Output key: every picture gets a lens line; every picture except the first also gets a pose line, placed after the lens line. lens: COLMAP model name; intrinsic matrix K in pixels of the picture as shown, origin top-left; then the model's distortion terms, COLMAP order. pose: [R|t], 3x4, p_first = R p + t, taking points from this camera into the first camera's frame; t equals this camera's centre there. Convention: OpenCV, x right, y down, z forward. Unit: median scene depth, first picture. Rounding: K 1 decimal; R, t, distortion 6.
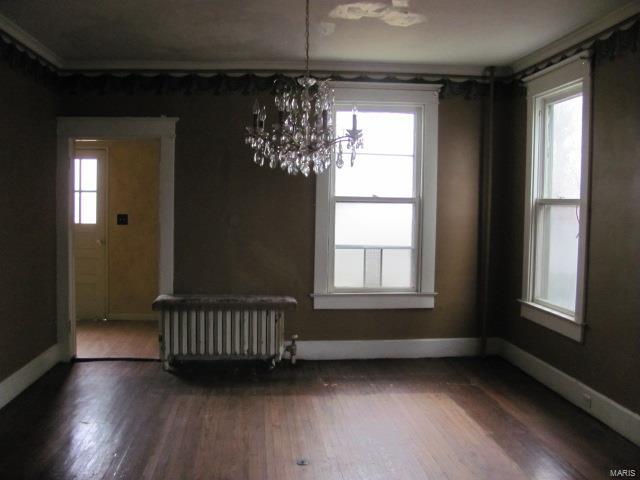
lens RADIAL K [[667.9, 0, 321.4], [0, 667.9, 251.5], [0, 0, 1]] dist [-0.222214, 0.295243]
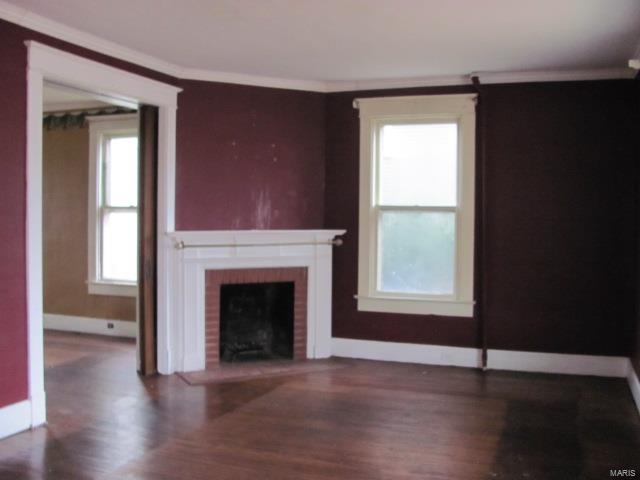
lens RADIAL K [[643.8, 0, 320.0], [0, 643.8, 240.0], [0, 0, 1]] dist [0.003265, 0.002093]
pose [[0.903567, 0.016474, -0.428130, 0.533038], [-0.029337, 0.999294, -0.023462, -0.000775], [0.427441, 0.033760, 0.903413, 0.036526]]
